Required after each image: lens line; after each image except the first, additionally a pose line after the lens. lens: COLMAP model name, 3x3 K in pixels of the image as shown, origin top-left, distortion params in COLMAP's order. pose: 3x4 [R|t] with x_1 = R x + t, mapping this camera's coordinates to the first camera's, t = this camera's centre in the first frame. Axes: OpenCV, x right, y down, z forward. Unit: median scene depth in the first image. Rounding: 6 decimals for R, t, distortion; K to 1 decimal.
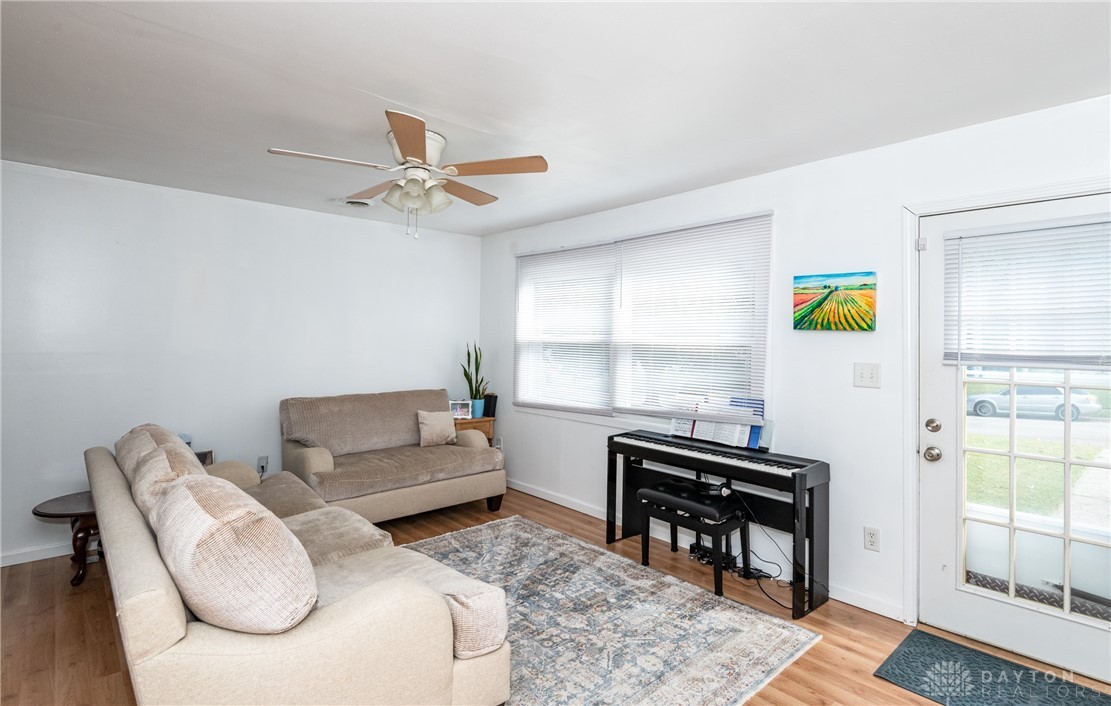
lens RADIAL K [[541.4, 0, 545.9], [0, 541.4, 324.8], [0, 0, 1]] dist [-0.001599, -0.001143]
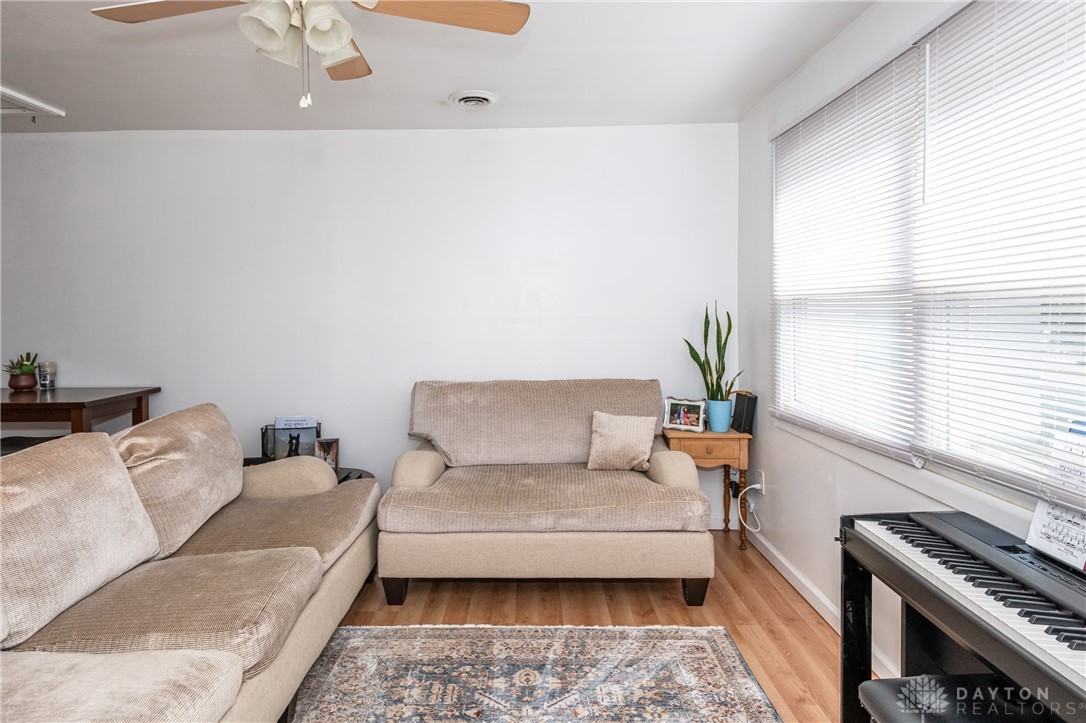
lens RADIAL K [[654.6, 0, 518.9], [0, 654.6, 318.1], [0, 0, 1]] dist [0.033051, -0.000551]
pose [[0.738619, -0.011599, -0.674023, 0.296856], [0.033847, 0.999229, 0.019896, 0.041335], [0.673273, -0.037509, 0.738442, 0.505784]]
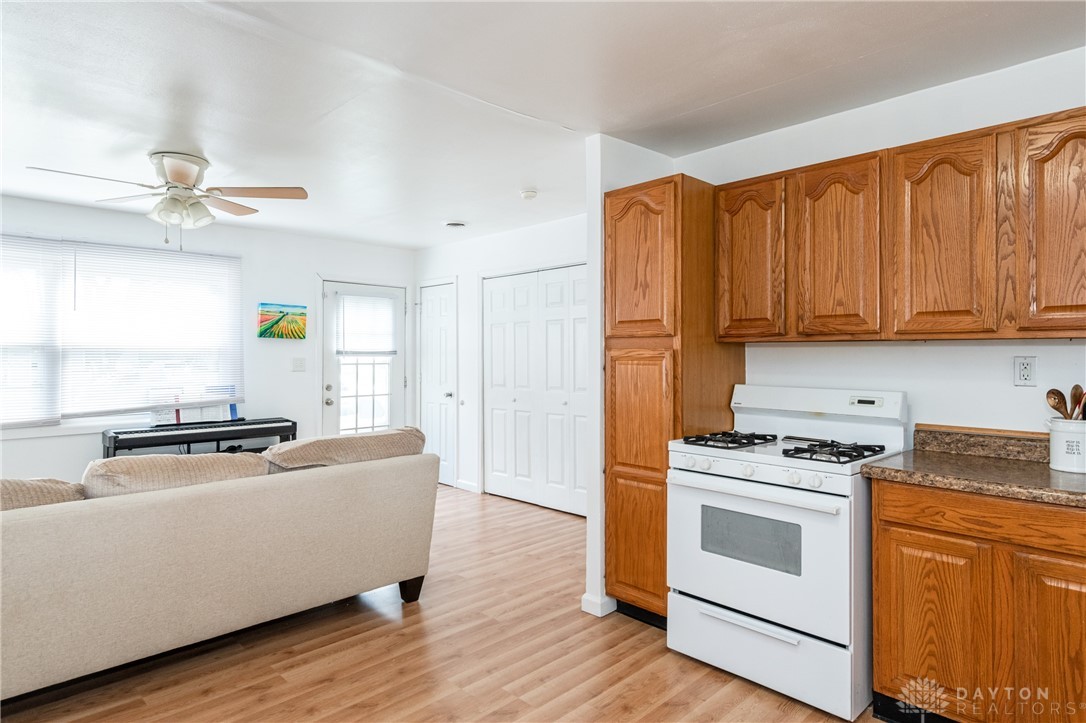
lens RADIAL K [[598.4, 0, 545.9], [0, 598.4, 354.7], [0, 0, 1]] dist [0.002073, -0.000162]
pose [[-0.054967, -0.012687, 0.998408, -1.164836], [-0.029121, 0.999514, 0.011097, 0.013940], [-0.998063, -0.028465, -0.055310, 0.256052]]
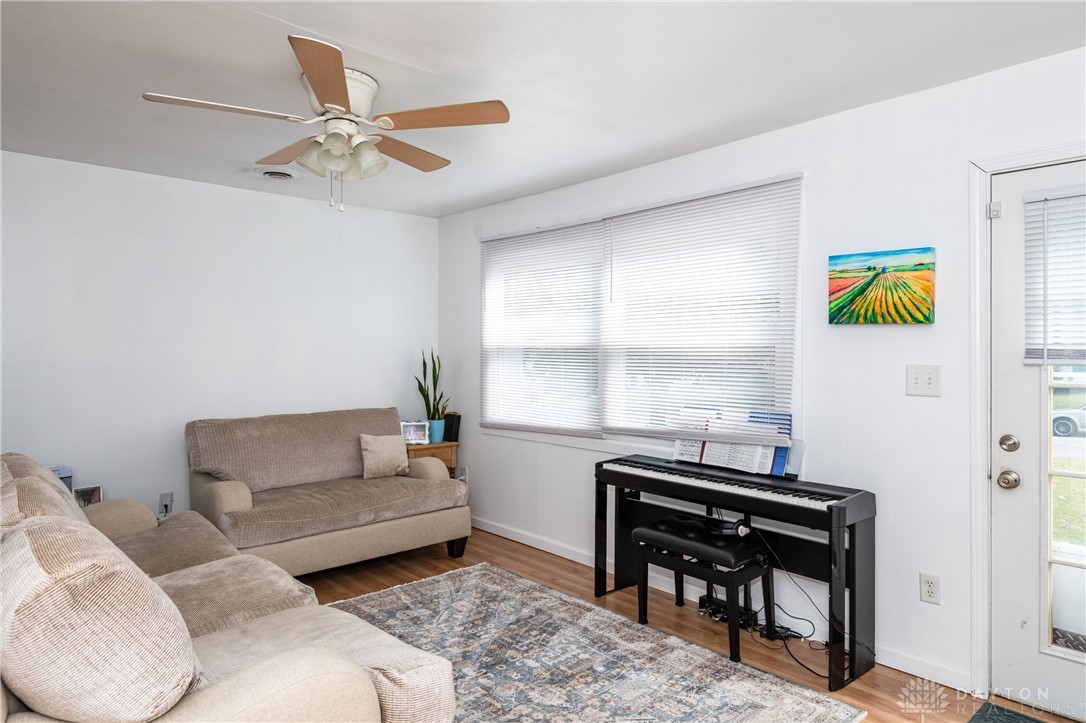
lens RADIAL K [[654.1, 0, 526.3], [0, 654.1, 345.1], [0, 0, 1]] dist [0.002909, -0.002572]
pose [[0.999919, -0.011908, -0.004562, 0.021013], [0.011995, 0.999737, 0.019546, 0.014034], [0.004328, -0.019600, 0.999799, 0.044693]]
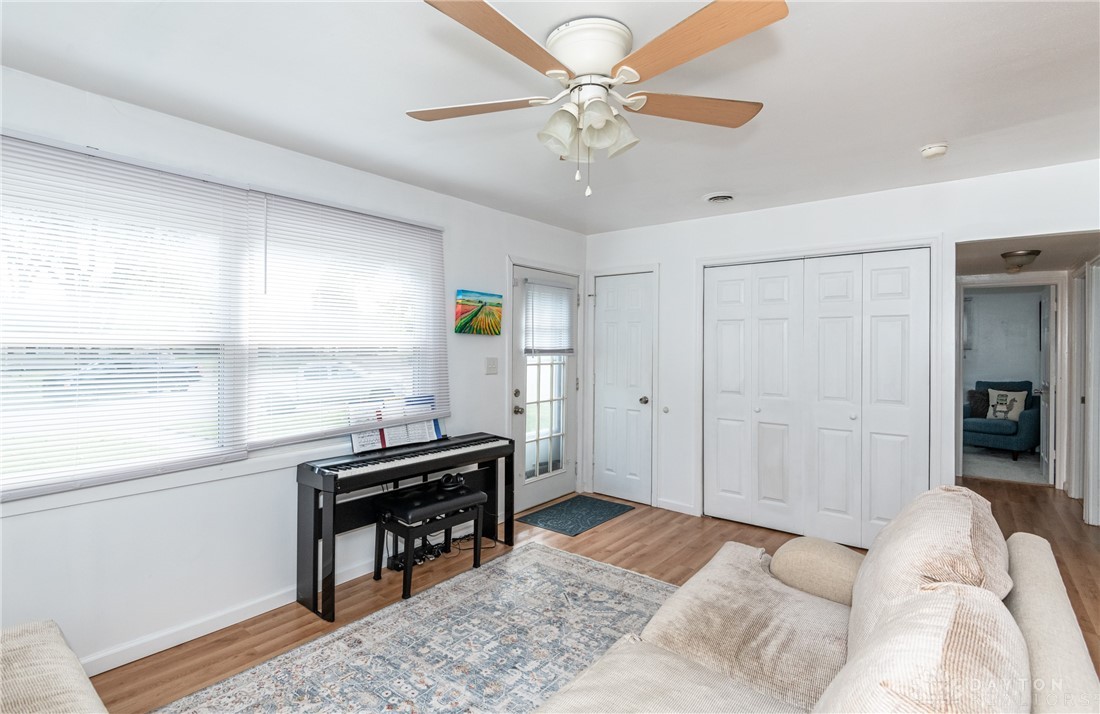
lens RADIAL K [[526.3, 0, 554.3], [0, 526.3, 344.2], [0, 0, 1]] dist [-0.000506, -0.000180]
pose [[-0.174527, -0.015812, 0.984525, -0.680992], [-0.038479, 0.999217, 0.009227, 0.013201], [-0.983900, -0.036273, -0.174998, 0.905602]]
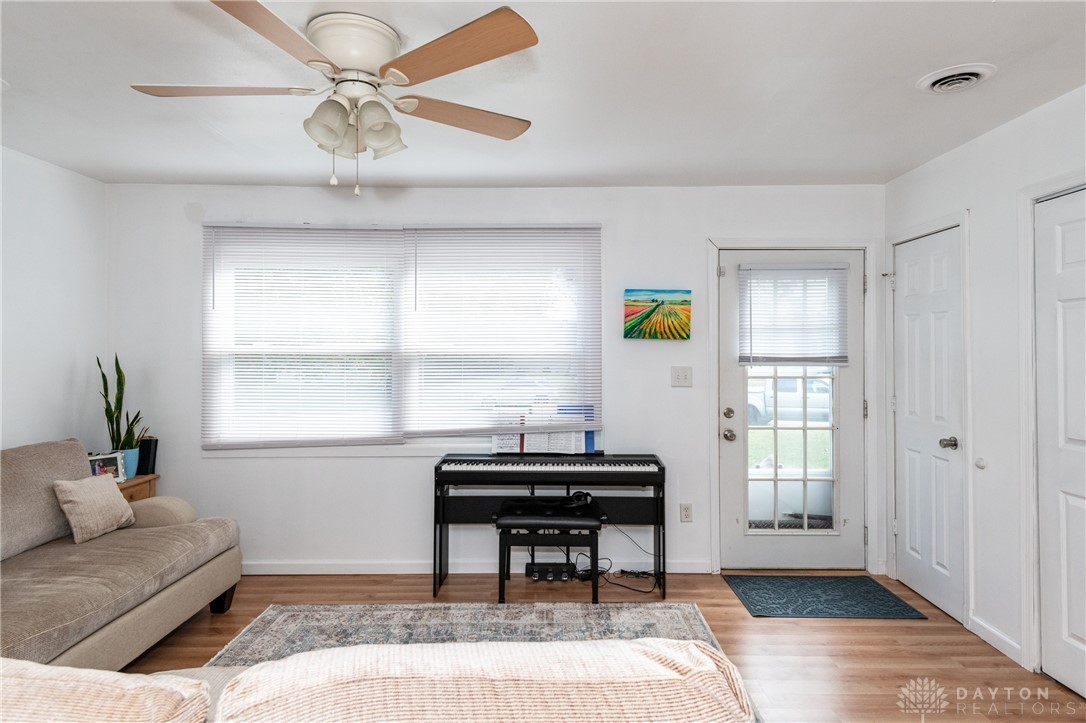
lens RADIAL K [[586.0, 0, 547.9], [0, 586.0, 350.9], [0, 0, 1]] dist [0.049840, -0.044437]
pose [[0.666214, -0.008147, 0.745716, -0.473381], [-0.011460, 0.999710, 0.021160, 0.010078], [-0.745673, -0.022643, 0.665928, 0.300507]]
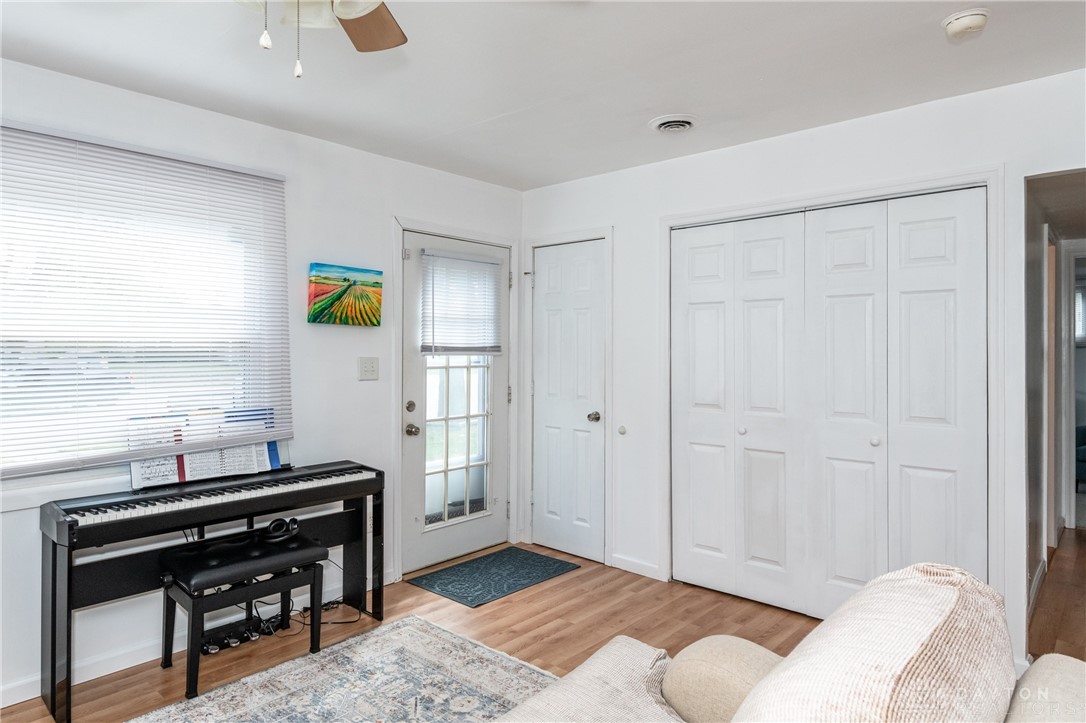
lens RADIAL K [[654.1, 0, 526.3], [0, 654.1, 345.1], [0, 0, 1]] dist [0.002909, -0.002572]
pose [[-0.102968, -0.010084, 0.994634, -0.581662], [-0.032780, 0.999440, 0.006739, 0.024081], [-0.994144, -0.031910, -0.103241, 0.692637]]
